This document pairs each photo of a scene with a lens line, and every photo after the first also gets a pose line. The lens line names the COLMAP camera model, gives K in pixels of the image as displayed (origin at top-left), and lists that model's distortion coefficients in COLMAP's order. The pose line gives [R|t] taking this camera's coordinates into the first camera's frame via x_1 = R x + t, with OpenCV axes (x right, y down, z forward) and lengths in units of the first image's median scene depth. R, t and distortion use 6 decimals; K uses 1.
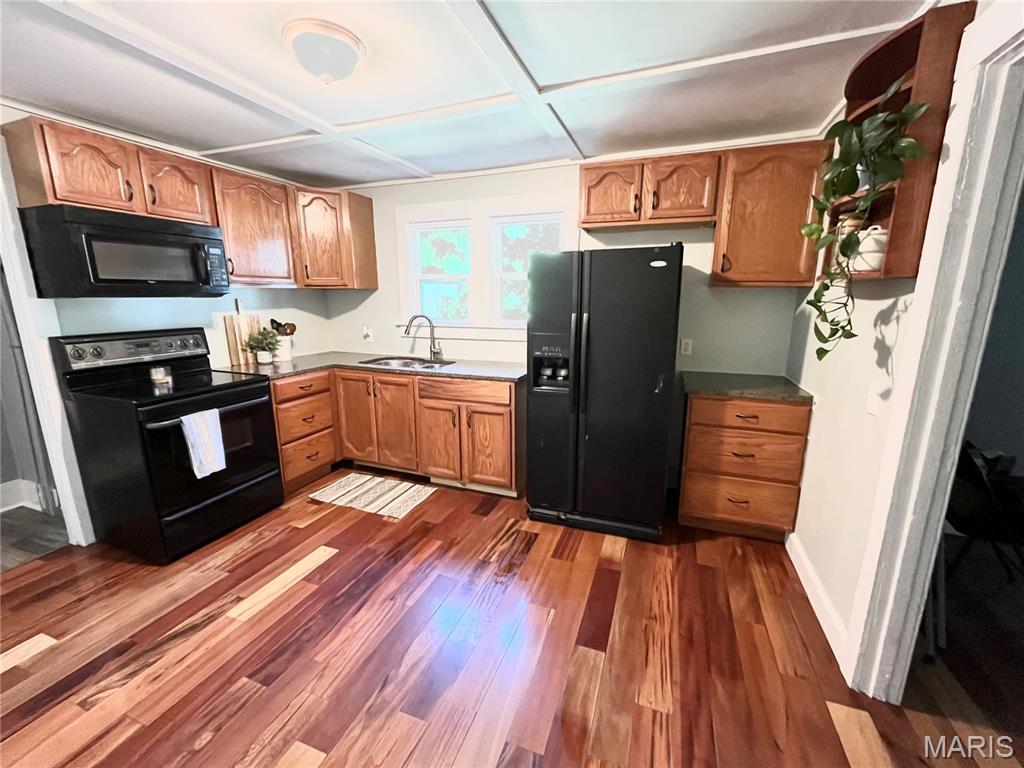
lens RADIAL K [[413.7, 0, 512.8], [0, 413.7, 383.0], [0, 0, 1]] dist [-0.008211, 0.000888]
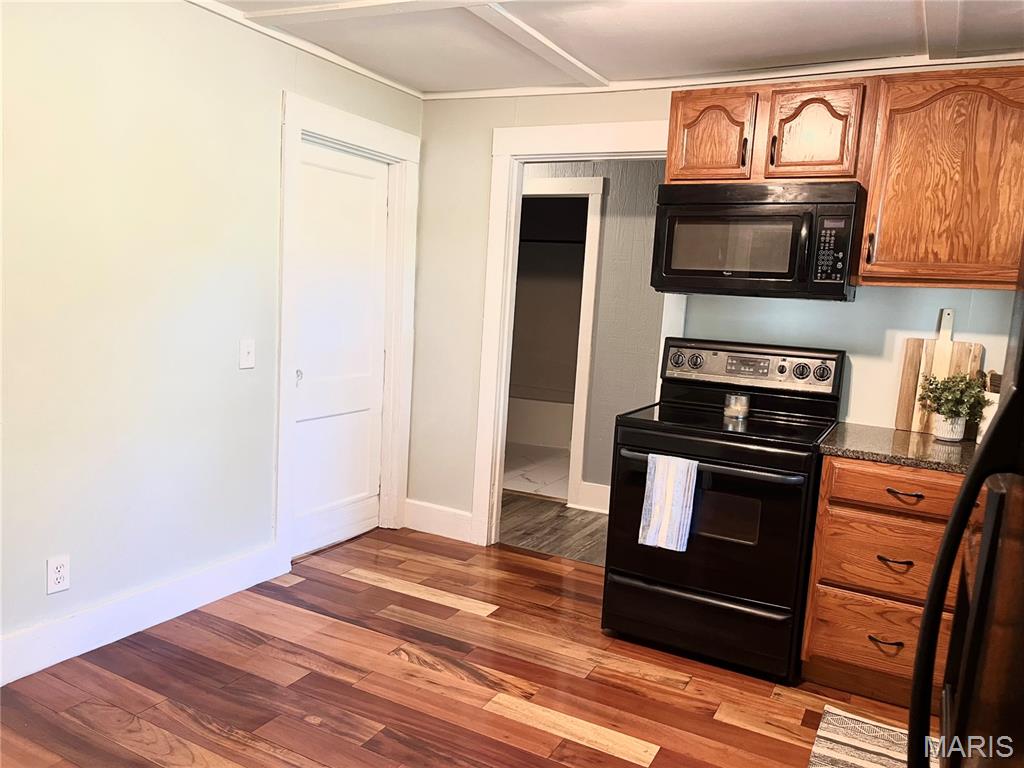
lens RADIAL K [[772.4, 0, 519.6], [0, 772.4, 391.8], [0, 0, 1]] dist [0.056305, -0.077627]
pose [[-0.126622, 0.123634, -0.984216, 0.494299], [-0.256553, 0.954361, 0.152890, -0.152448], [0.958200, 0.271862, -0.089124, 0.775425]]
